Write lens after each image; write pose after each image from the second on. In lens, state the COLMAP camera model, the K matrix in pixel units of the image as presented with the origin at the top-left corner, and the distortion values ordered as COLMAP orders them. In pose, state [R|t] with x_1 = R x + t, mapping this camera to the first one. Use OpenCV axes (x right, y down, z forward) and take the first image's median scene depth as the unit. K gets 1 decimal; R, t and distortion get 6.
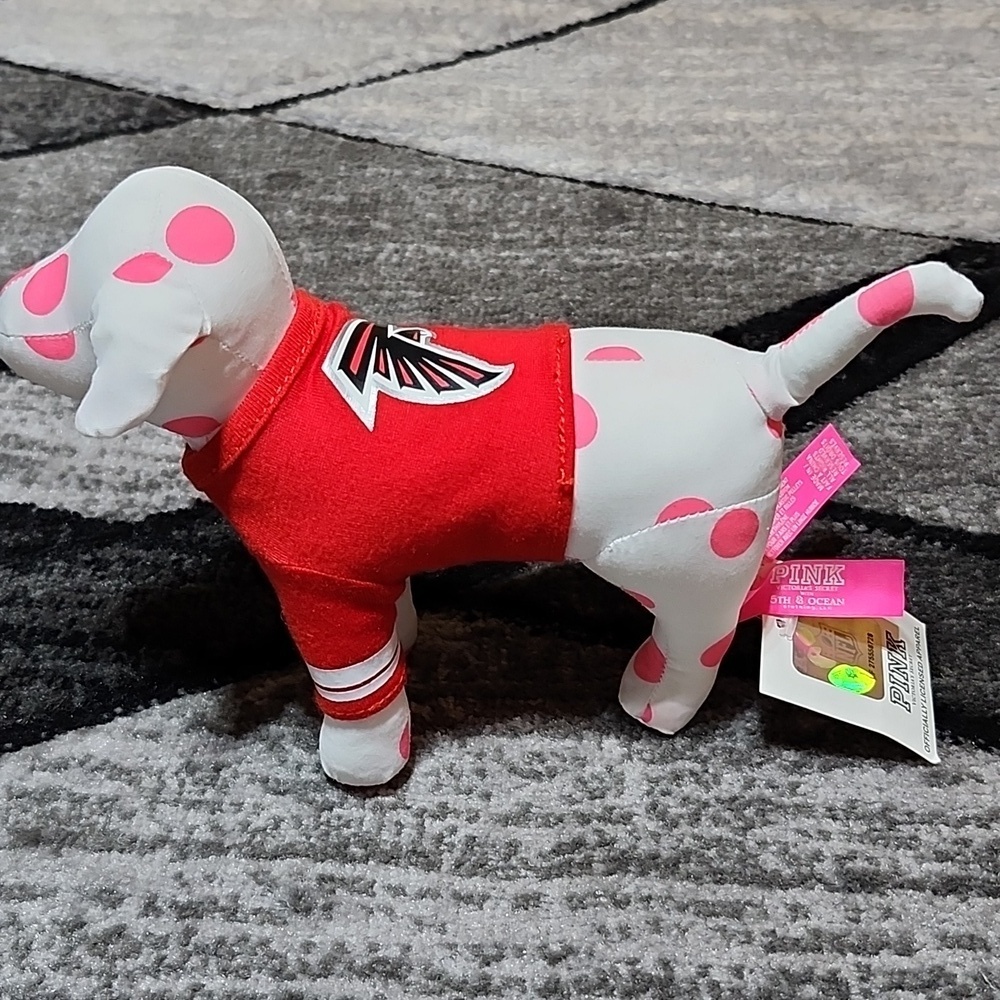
lens RADIAL K [[1551.6, 0, 479.0], [0, 1551.6, 507.3], [0, 0, 1]] dist [0.065607, 0.000000]
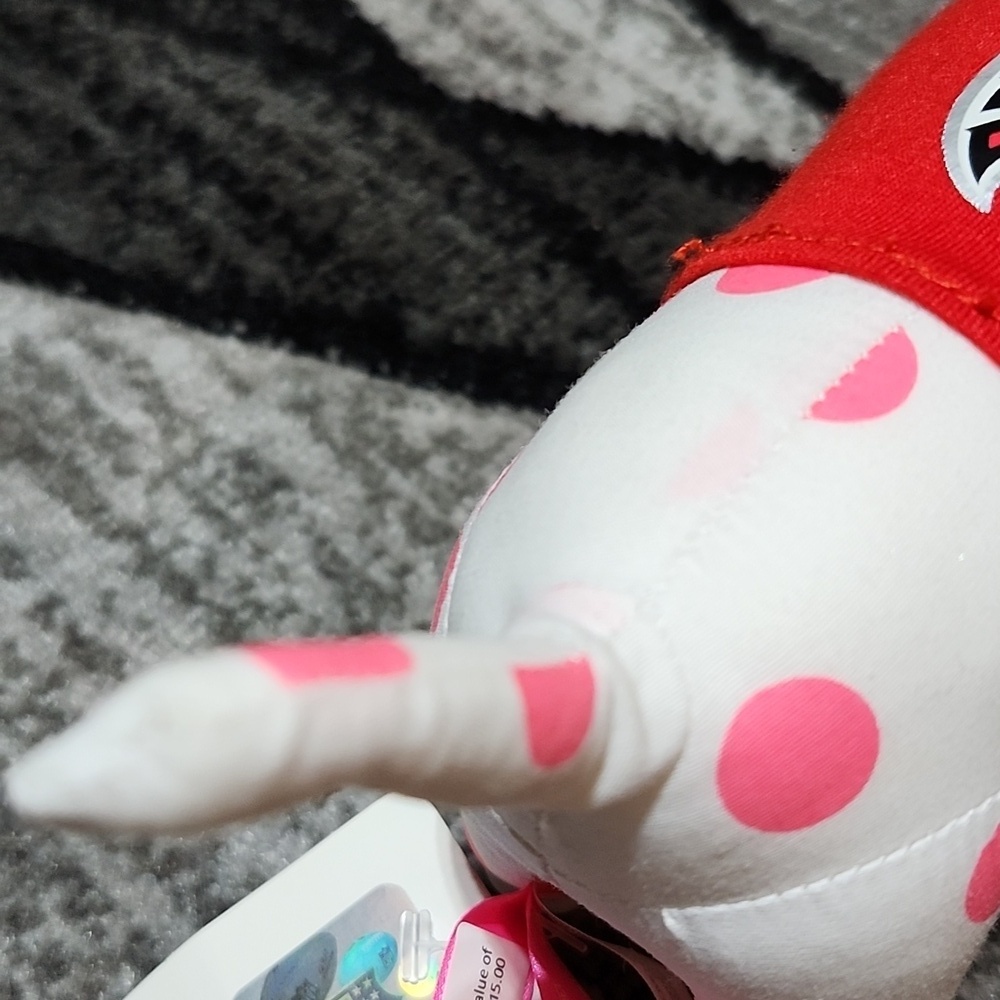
lens RADIAL K [[1551.6, 0, 510.9], [0, 1551.6, 496.6], [0, 0, 1]] dist [0.065607, 0.000000]
pose [[0.781872, 0.535906, -0.318560, 0.096428], [-0.469488, 0.842323, 0.264712, -0.034010], [0.410191, -0.057411, 0.910191, 0.417905]]
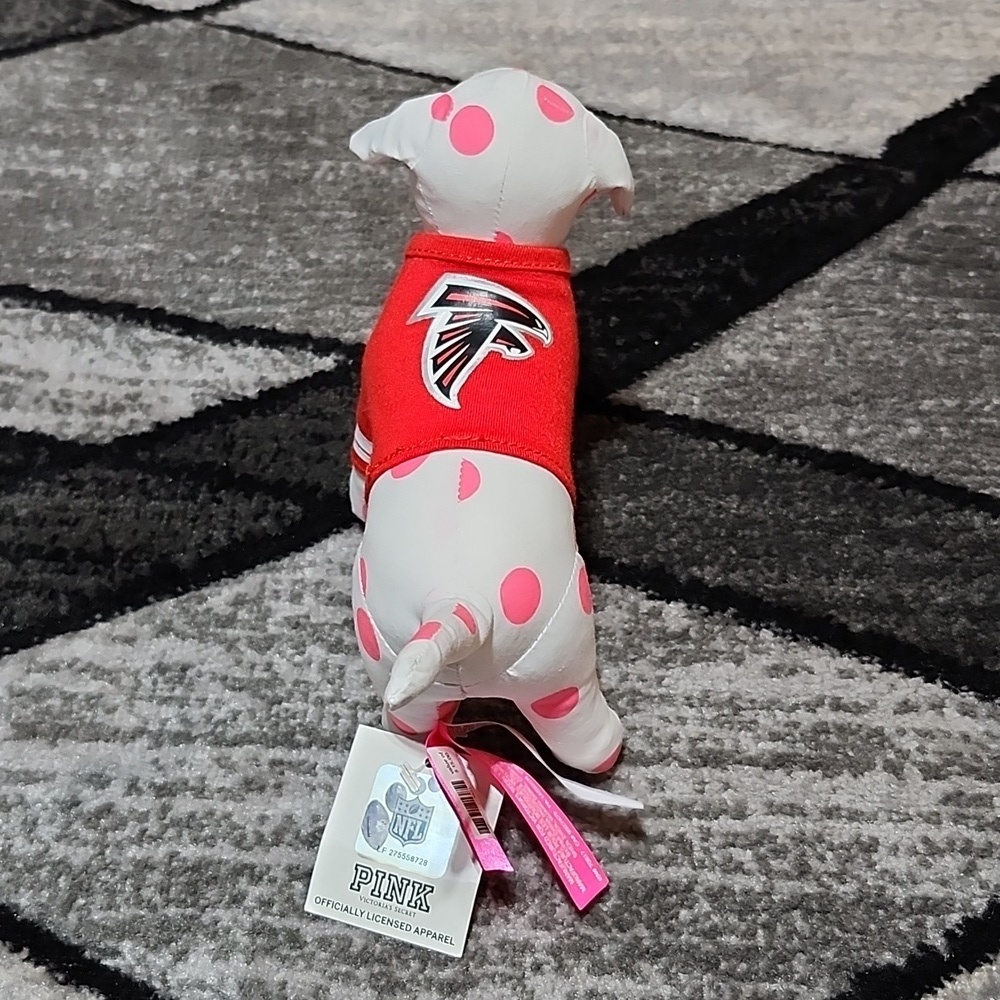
lens RADIAL K [[1551.6, 0, 489.6], [0, 1551.6, 510.5], [0, 0, 1]] dist [0.065607, 0.000000]
pose [[0.999599, -0.008669, 0.026958, 0.032447], [0.004079, 0.986139, 0.165871, -0.134886], [-0.028022, -0.165694, 0.985779, -0.151711]]
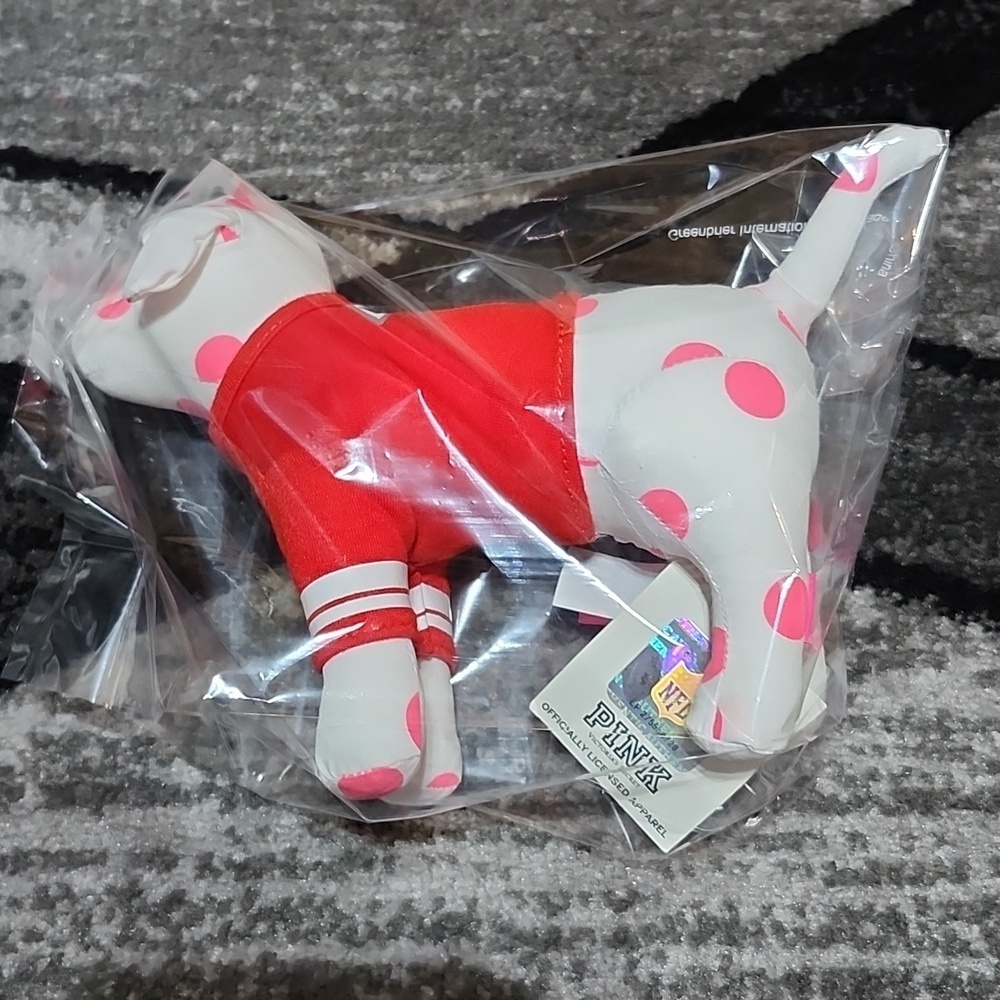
lens RADIAL K [[1551.6, 0, 453.1], [0, 1551.6, 484.2], [0, 0, 1]] dist [0.065607, 0.000000]
pose [[0.995594, -0.040385, 0.084631, -0.108147], [0.003532, 0.918020, 0.396518, -0.291491], [-0.093706, -0.394472, 0.914118, 0.157816]]
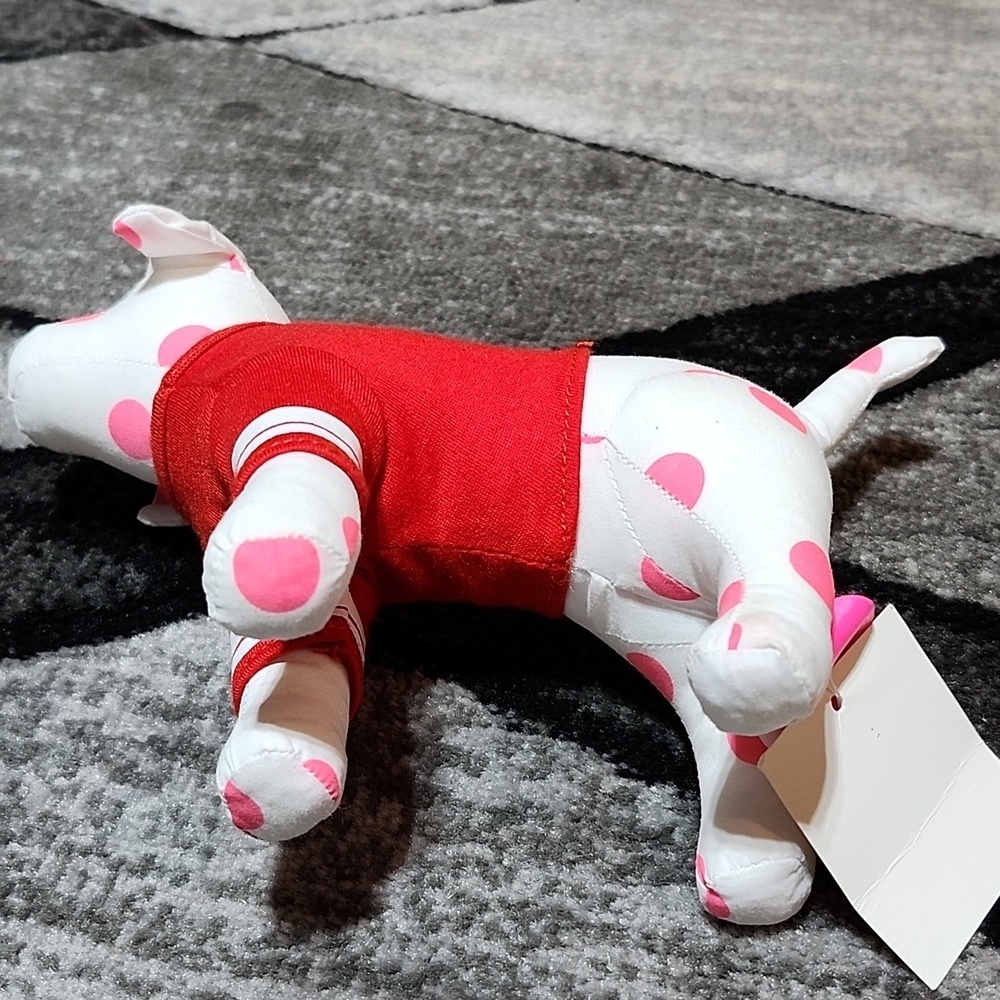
lens RADIAL K [[1551.6, 0, 497.5], [0, 1551.6, 485.3], [0, 0, 1]] dist [0.065607, 0.000000]
pose [[0.985453, 0.111184, -0.128531, 0.196496], [-0.116909, 0.992420, -0.037870, 0.016525], [0.123346, 0.052346, 0.990982, 0.220476]]
